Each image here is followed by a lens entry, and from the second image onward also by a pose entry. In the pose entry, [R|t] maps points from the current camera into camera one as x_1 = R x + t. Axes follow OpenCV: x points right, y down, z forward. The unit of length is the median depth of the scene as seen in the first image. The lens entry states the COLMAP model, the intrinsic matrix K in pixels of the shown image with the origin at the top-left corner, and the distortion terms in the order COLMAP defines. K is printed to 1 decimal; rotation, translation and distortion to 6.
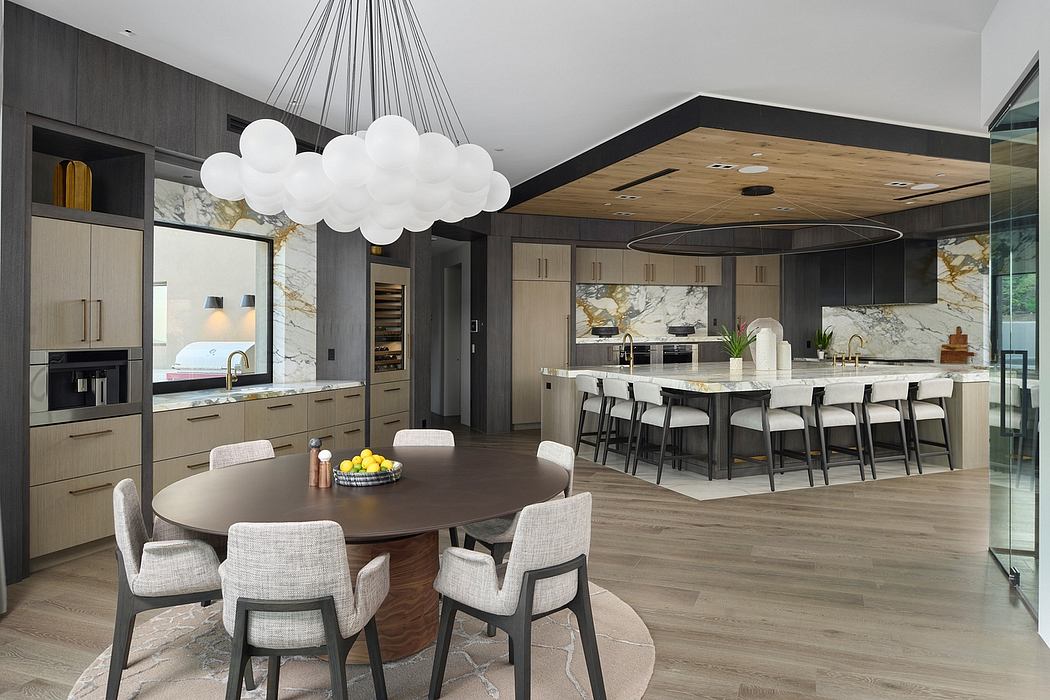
lens RADIAL K [[730.8, 0, 525.4], [0, 730.8, 332.5], [0, 0, 1]] dist [-0.002694, -0.000920]
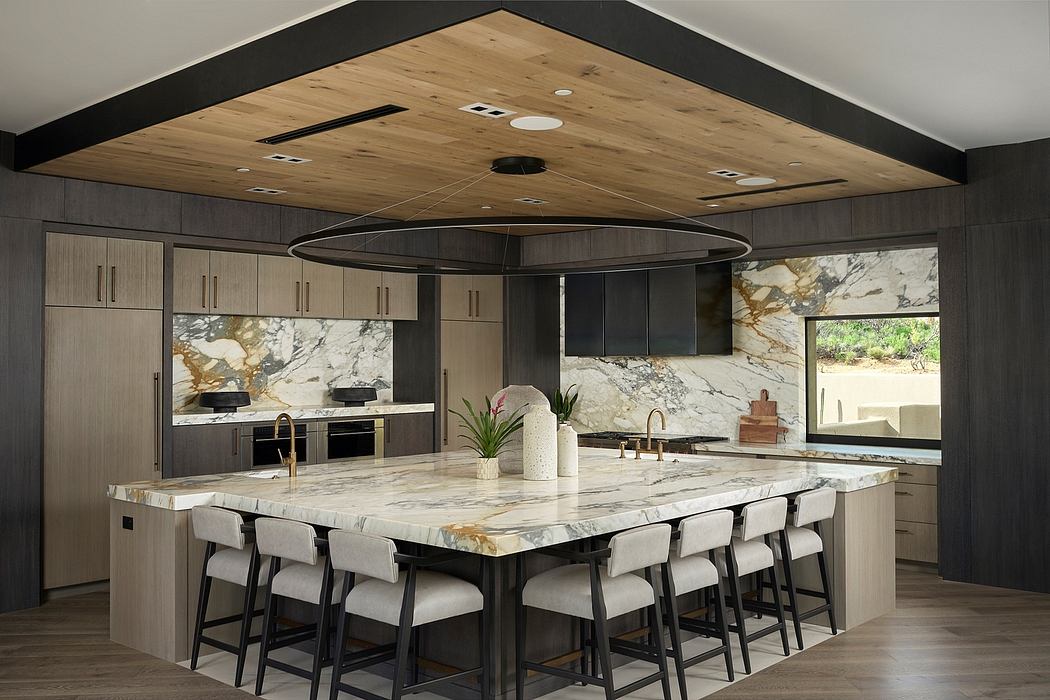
lens RADIAL K [[986.7, 0, 525.0], [0, 986.7, 350.0], [0, 0, 1]] dist [-0.039157, -0.003078]
pose [[0.898445, 0.004164, 0.439066, -0.016712], [0.003672, 0.999849, -0.016996, -0.029942], [-0.439071, 0.016882, 0.898294, 0.258575]]
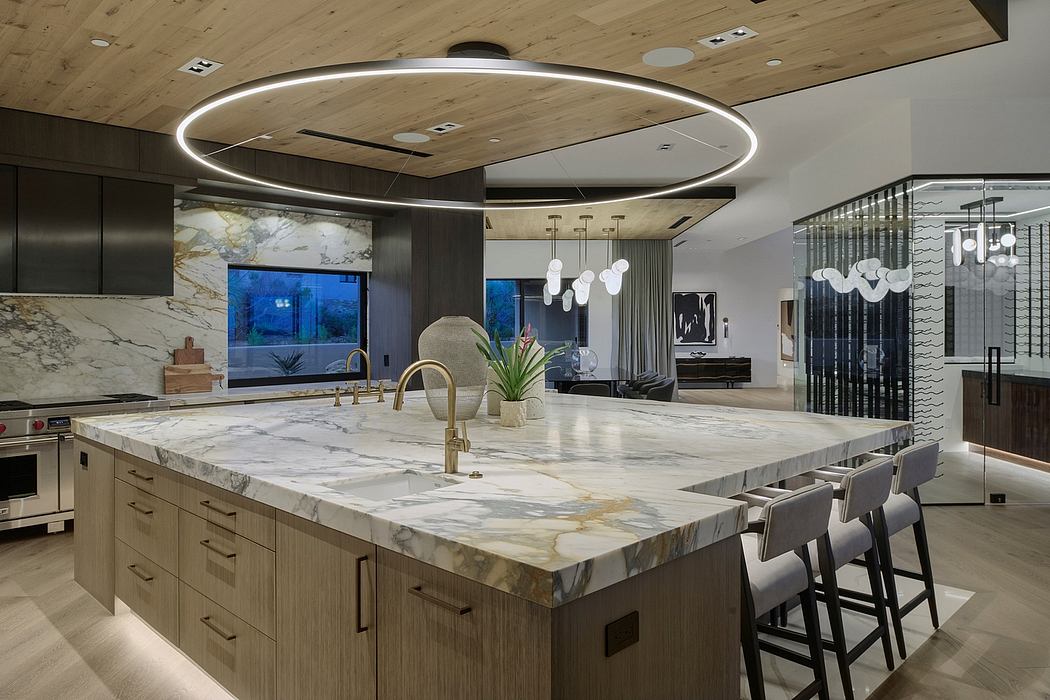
lens RADIAL K [[730.8, 0, 525.4], [0, 730.8, 332.5], [0, 0, 1]] dist [-0.002694, -0.000920]
pose [[-0.382676, -0.000127, 0.923882, -0.121242], [0.011238, 0.999925, 0.004792, -0.011521], [-0.923814, 0.012217, -0.382646, 0.953840]]
